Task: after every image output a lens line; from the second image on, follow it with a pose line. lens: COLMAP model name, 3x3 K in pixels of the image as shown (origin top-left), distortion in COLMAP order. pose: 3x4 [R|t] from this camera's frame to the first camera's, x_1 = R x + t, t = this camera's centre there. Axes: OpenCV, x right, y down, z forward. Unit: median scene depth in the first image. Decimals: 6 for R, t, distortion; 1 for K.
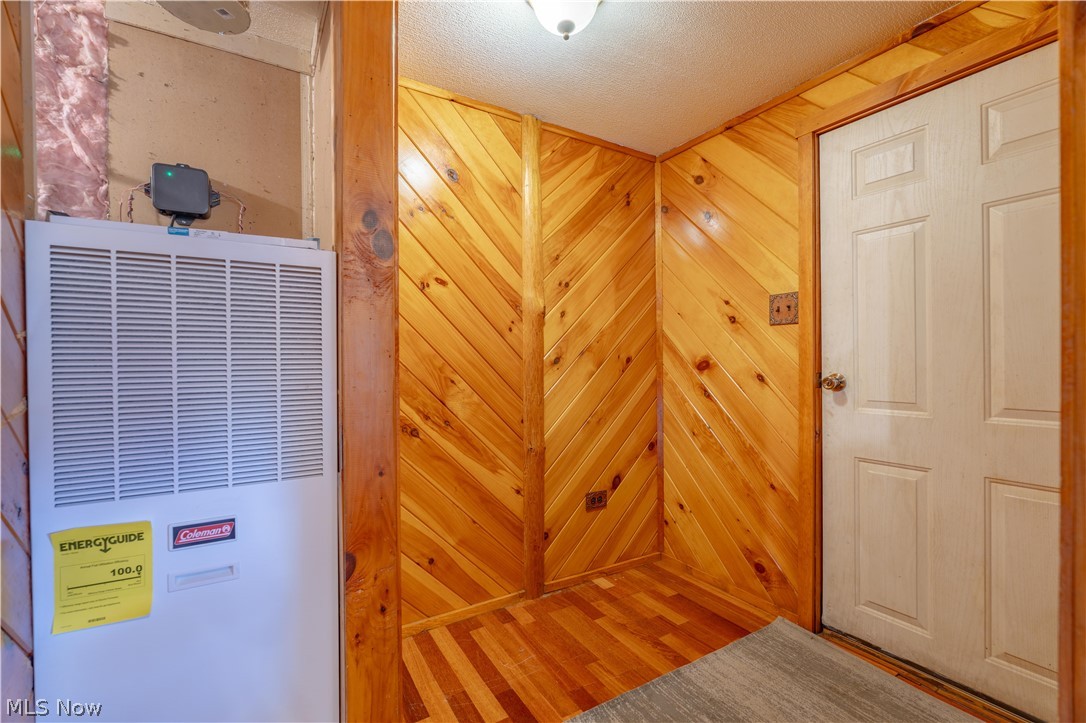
lens RADIAL K [[484.0, 0, 540.5], [0, 484.0, 364.1], [0, 0, 1]] dist [0.000671, 0.000072]
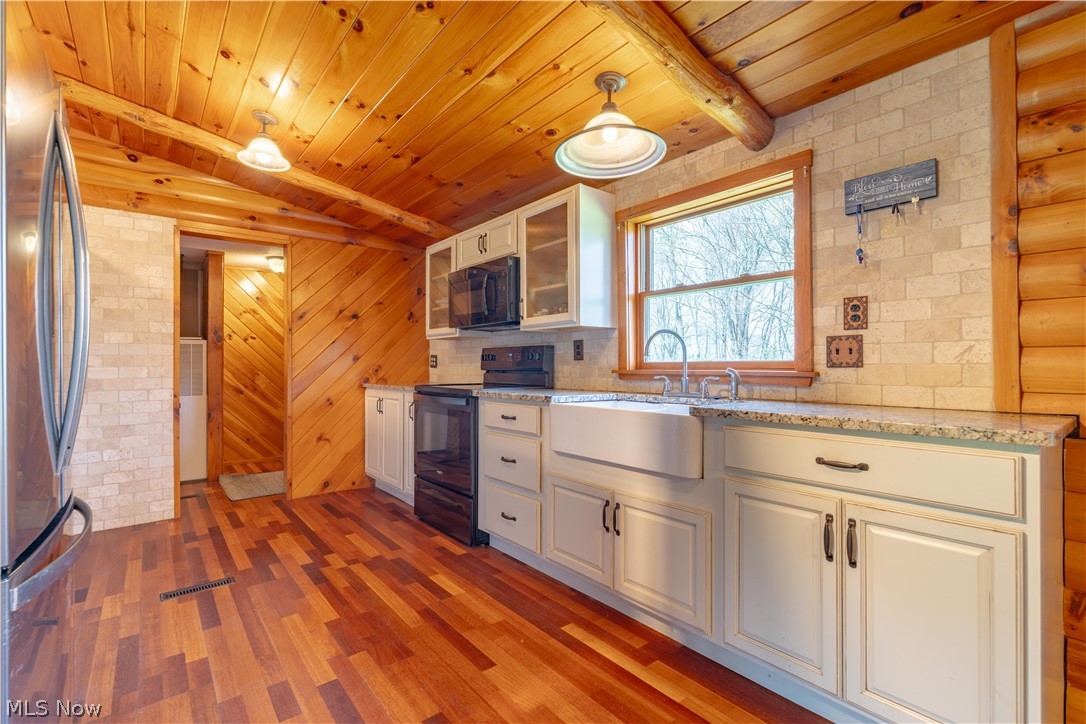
lens RADIAL K [[523.8, 0, 541.9], [0, 523.8, 362.7], [0, 0, 1]] dist [-0.003522, -0.000413]
pose [[0.993972, 0.004239, 0.109553, 1.094869], [-0.003110, 0.999940, -0.010467, -0.002862], [-0.109591, 0.010063, 0.993926, -2.121881]]
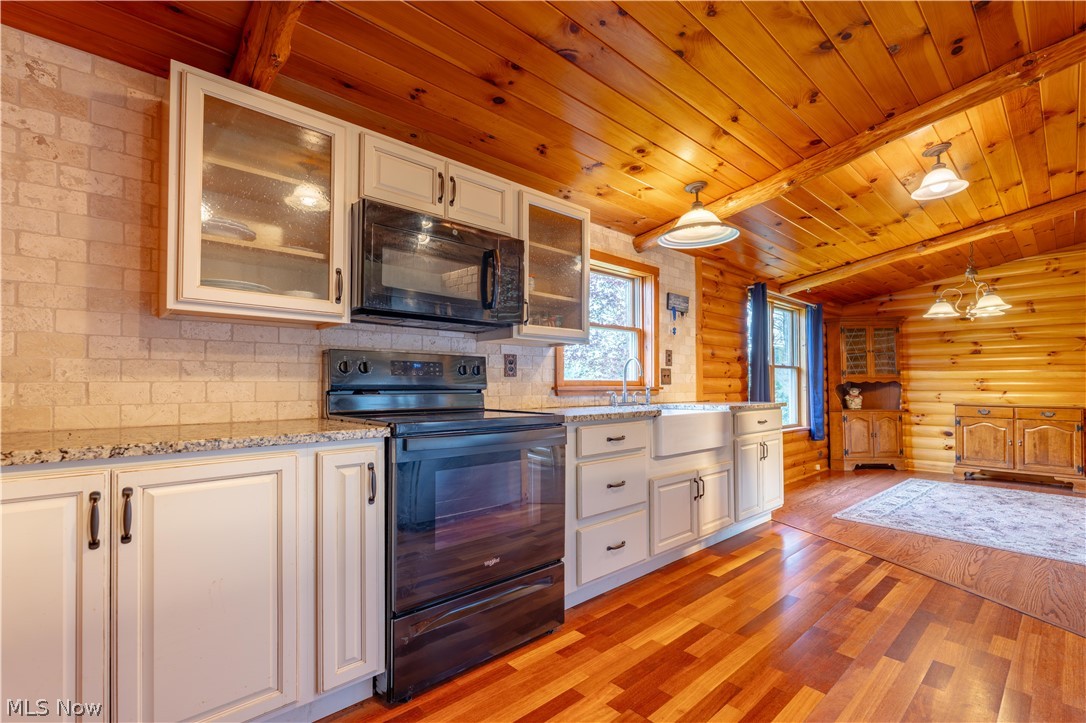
lens RADIAL K [[484.0, 0, 550.4], [0, 484.0, 377.0], [0, 0, 1]] dist [0.000671, 0.000072]
pose [[-0.201218, 0.018436, 0.979373, -2.510398], [0.003220, 0.999830, -0.018160, -0.001376], [-0.979541, -0.000500, -0.201244, 3.898330]]
